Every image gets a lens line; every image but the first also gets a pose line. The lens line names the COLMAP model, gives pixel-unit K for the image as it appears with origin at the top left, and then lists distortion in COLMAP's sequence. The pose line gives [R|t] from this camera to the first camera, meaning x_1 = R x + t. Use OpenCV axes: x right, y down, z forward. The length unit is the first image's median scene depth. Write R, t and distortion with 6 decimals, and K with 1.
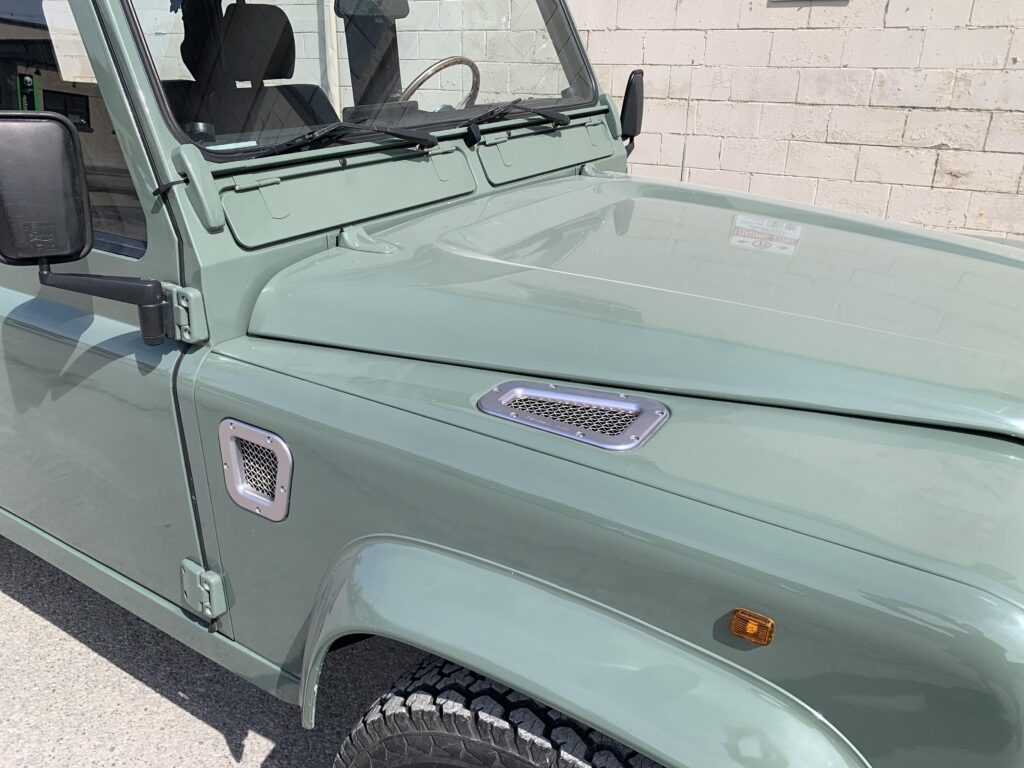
lens RADIAL K [[778.7, 0, 509.5], [0, 778.7, 378.7], [0, 0, 1]] dist [0.015682, -0.014999]
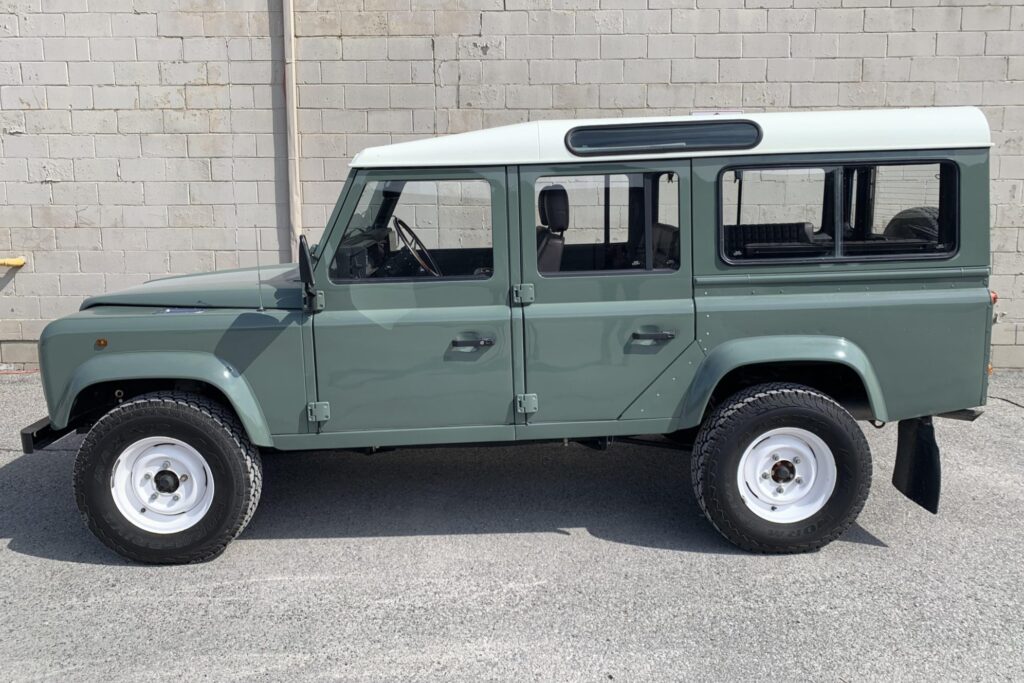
lens RADIAL K [[937.3, 0, 517.0], [0, 937.3, 336.1], [0, 0, 1]] dist [0.016536, -0.019590]
pose [[0.865967, -0.087749, 0.492343, -0.946717], [0.197261, 0.964598, -0.175039, 0.093035], [-0.459553, 0.248698, 0.852619, -0.327127]]
